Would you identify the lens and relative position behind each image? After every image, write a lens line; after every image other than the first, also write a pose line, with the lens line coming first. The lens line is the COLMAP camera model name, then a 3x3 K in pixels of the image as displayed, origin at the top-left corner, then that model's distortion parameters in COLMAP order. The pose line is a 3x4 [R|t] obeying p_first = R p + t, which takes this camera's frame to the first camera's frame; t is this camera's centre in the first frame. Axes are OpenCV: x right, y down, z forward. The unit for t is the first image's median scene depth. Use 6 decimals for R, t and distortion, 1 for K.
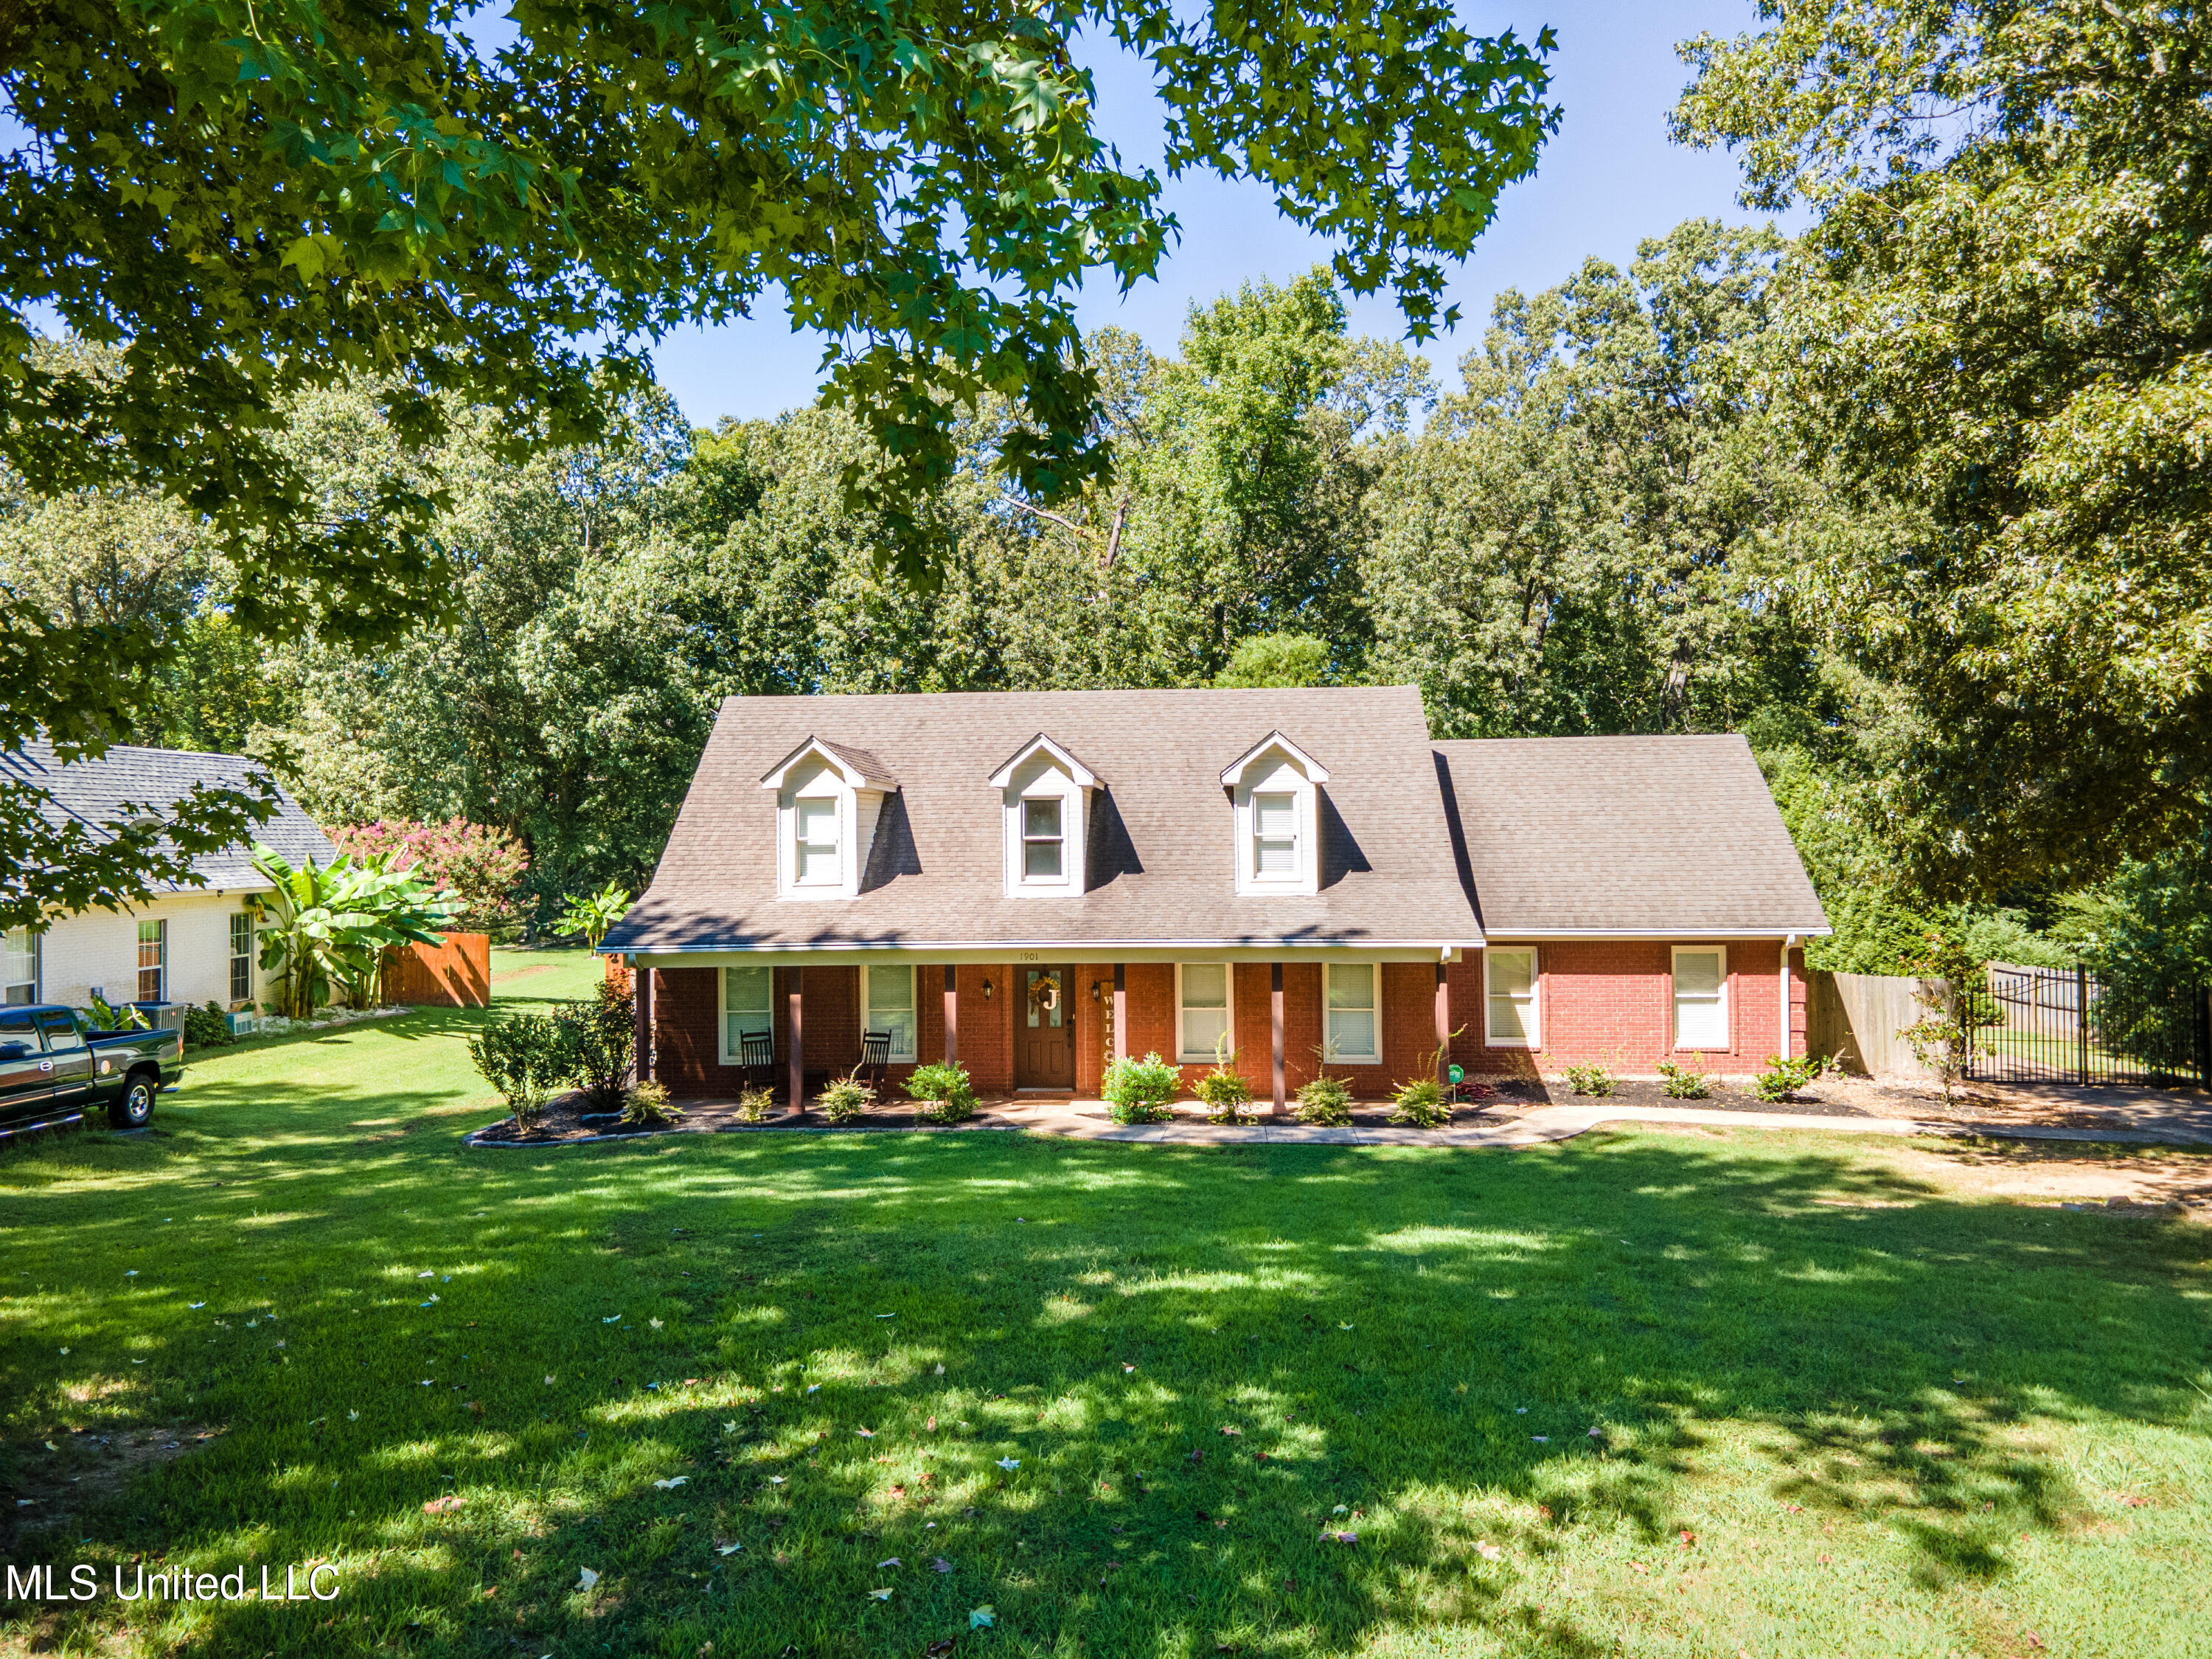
lens RADIAL K [[1590.9, 0, 1106.0], [0, 1590.9, 829.5], [0, 0, 1]] dist [-0.002428, 0.071923]
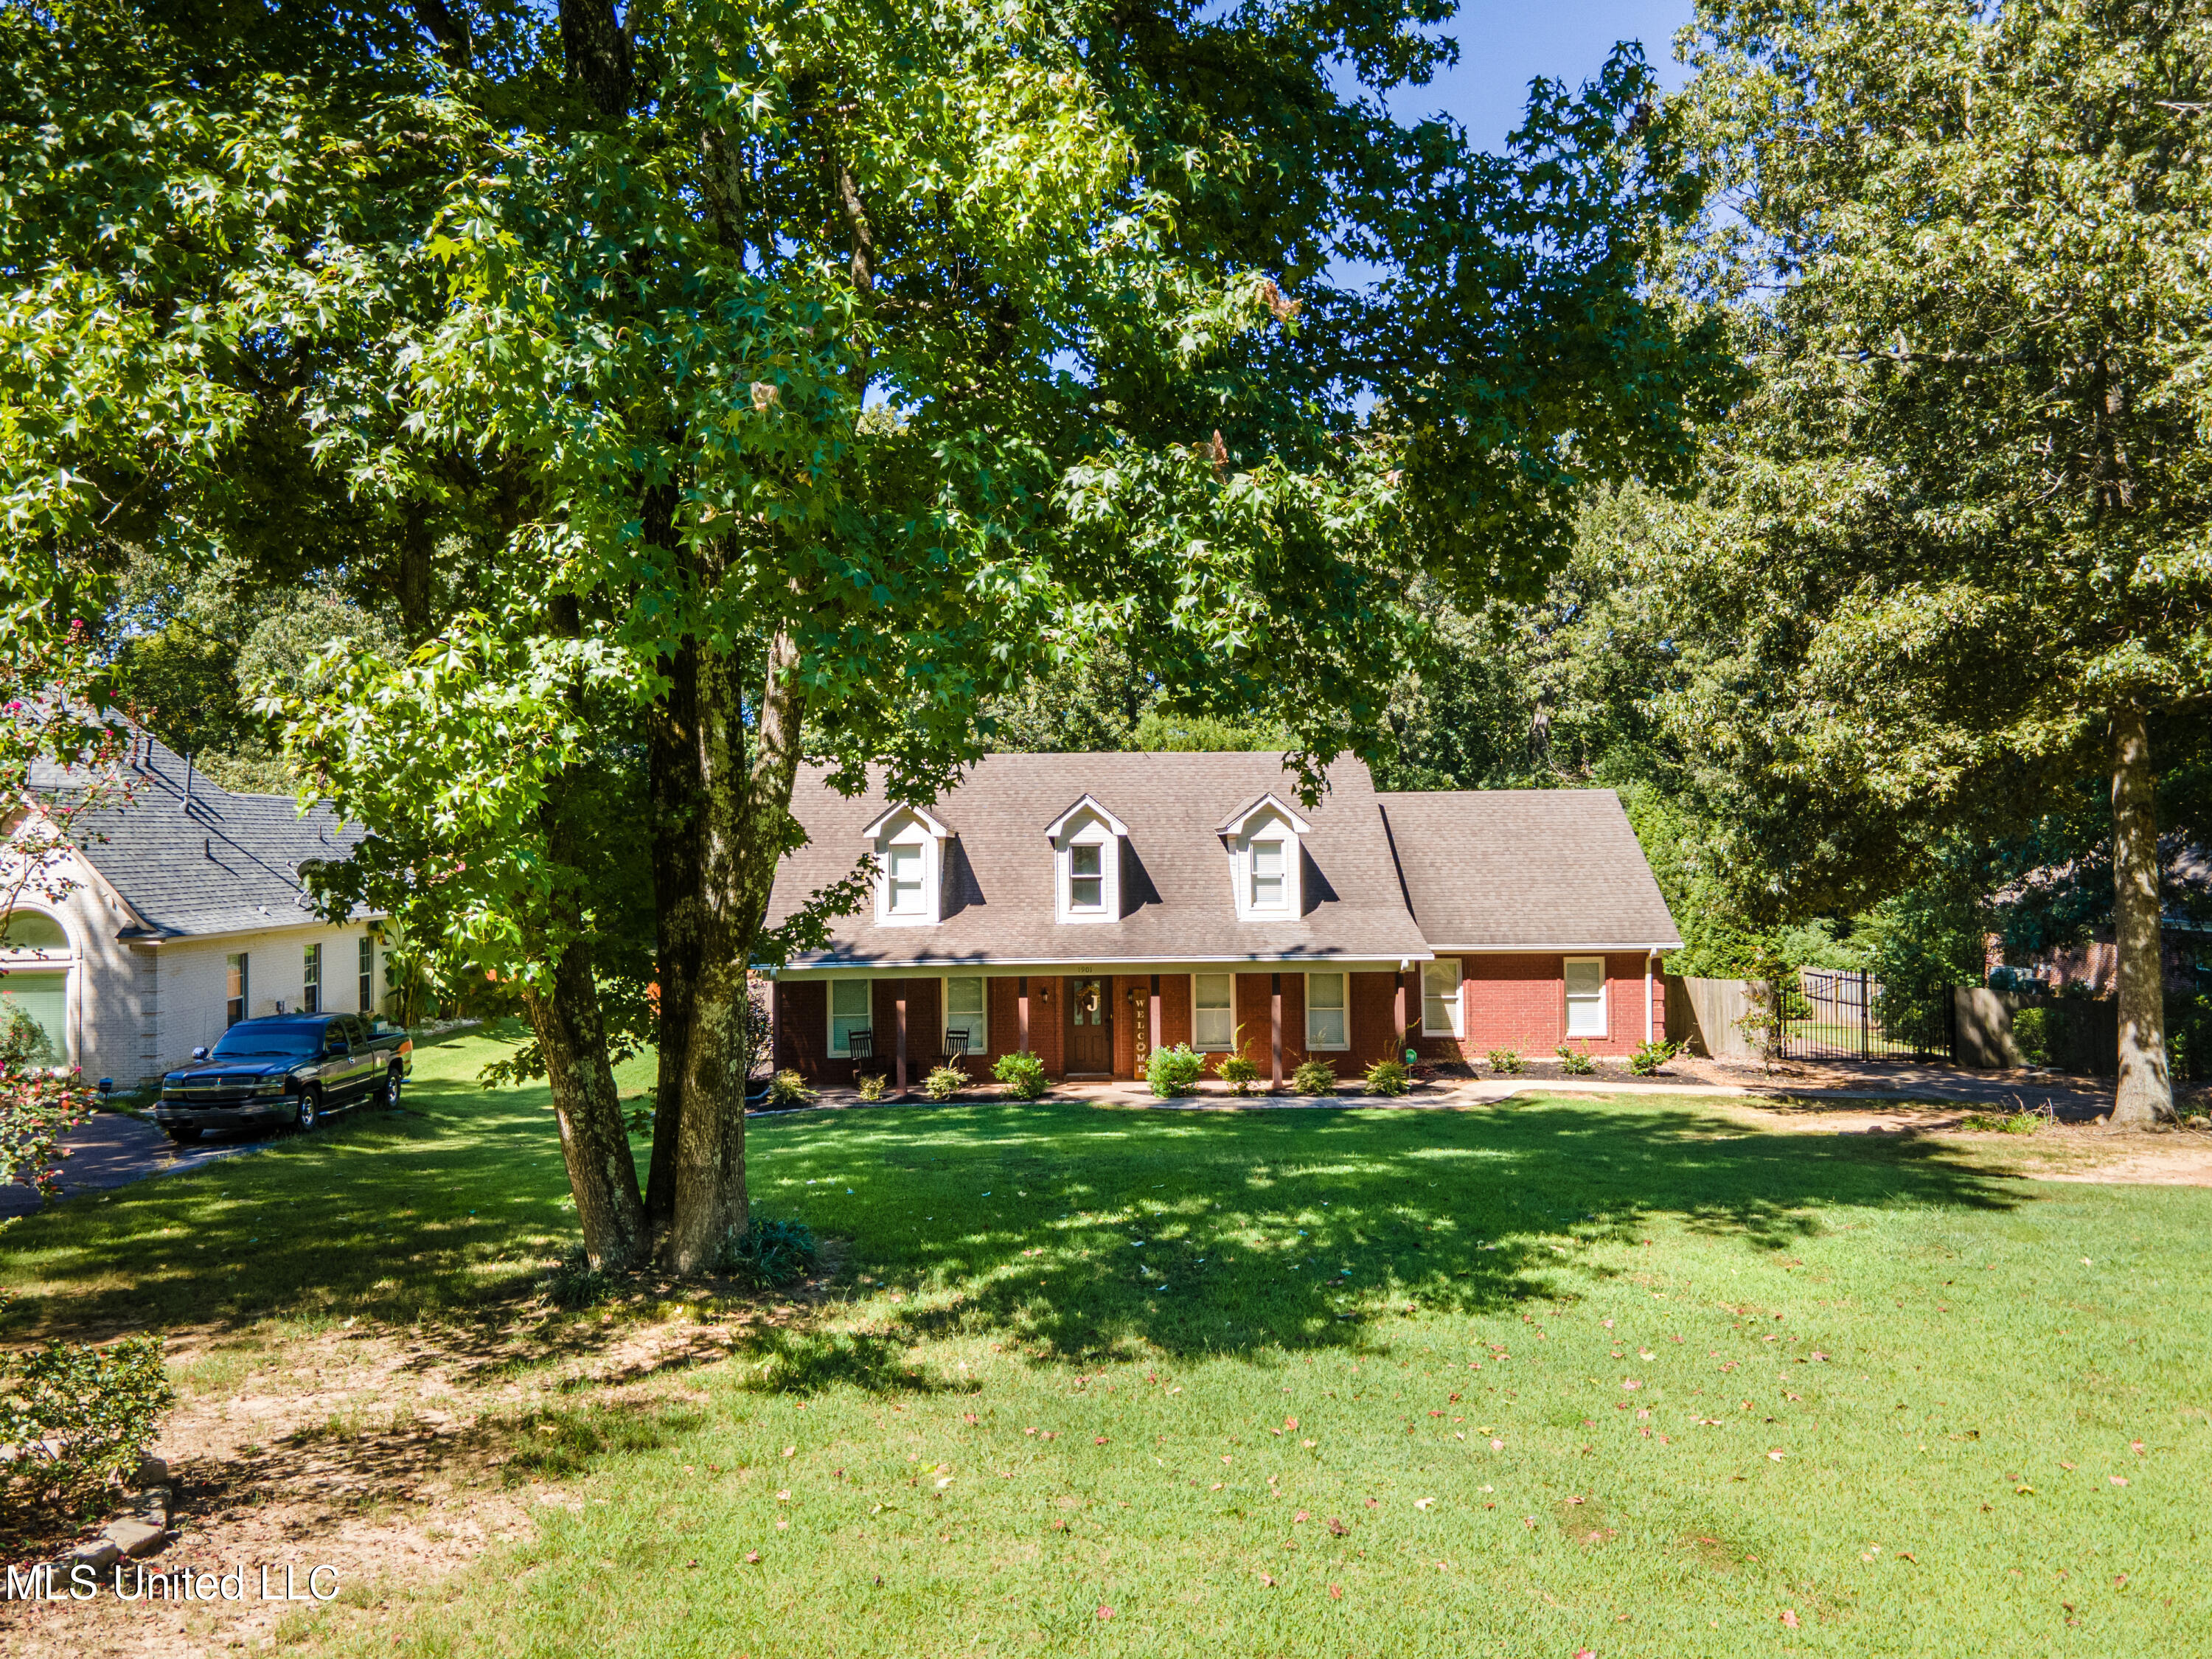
lens RADIAL K [[1590.9, 0, 1106.0], [0, 1590.9, 829.5], [0, 0, 1]] dist [-0.002428, 0.071923]
pose [[0.995925, 0.000210, 0.090180, -0.138834], [0.000319, 0.999983, -0.005850, -0.024537], [-0.090180, 0.005855, 0.995908, -0.267064]]
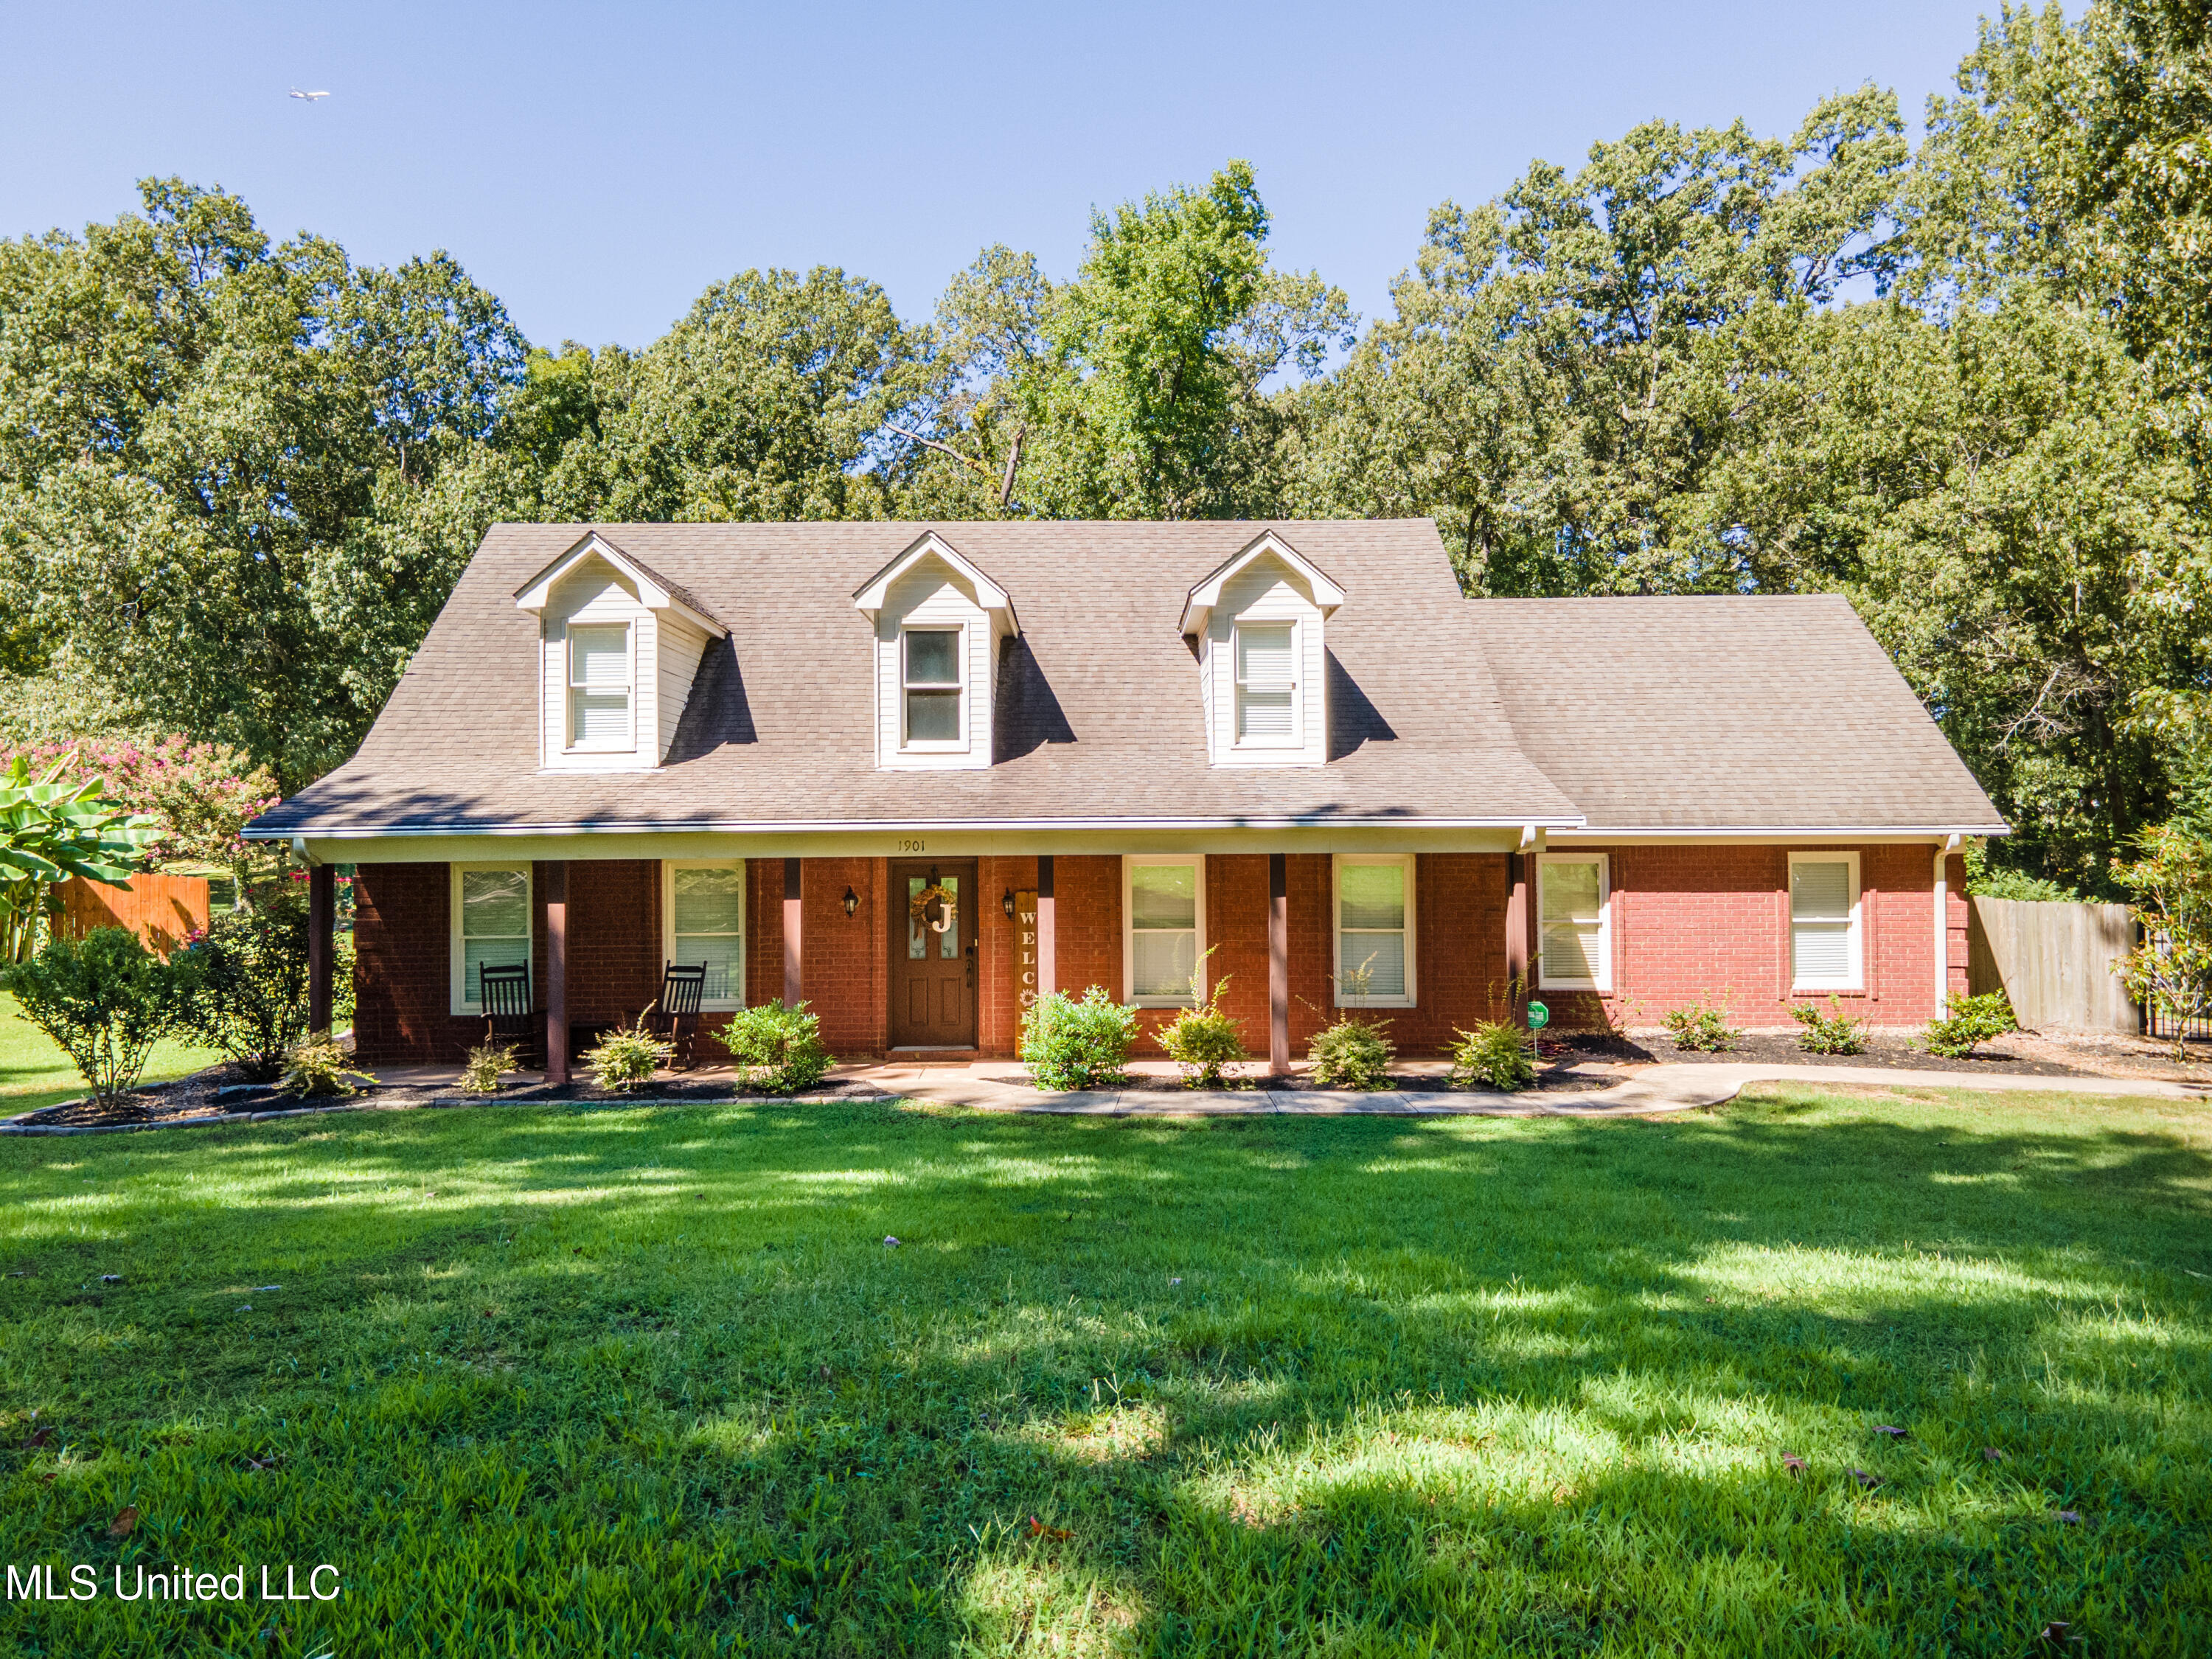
lens RADIAL K [[1610.2, 0, 1106.0], [0, 1610.2, 829.5], [0, 0, 1]] dist [0.003192, 0.033091]
pose [[0.997237, 0.004156, 0.074163, -0.015972], [-0.003799, 0.999981, -0.004954, 0.071346], [-0.074182, 0.004658, 0.997234, 0.296852]]
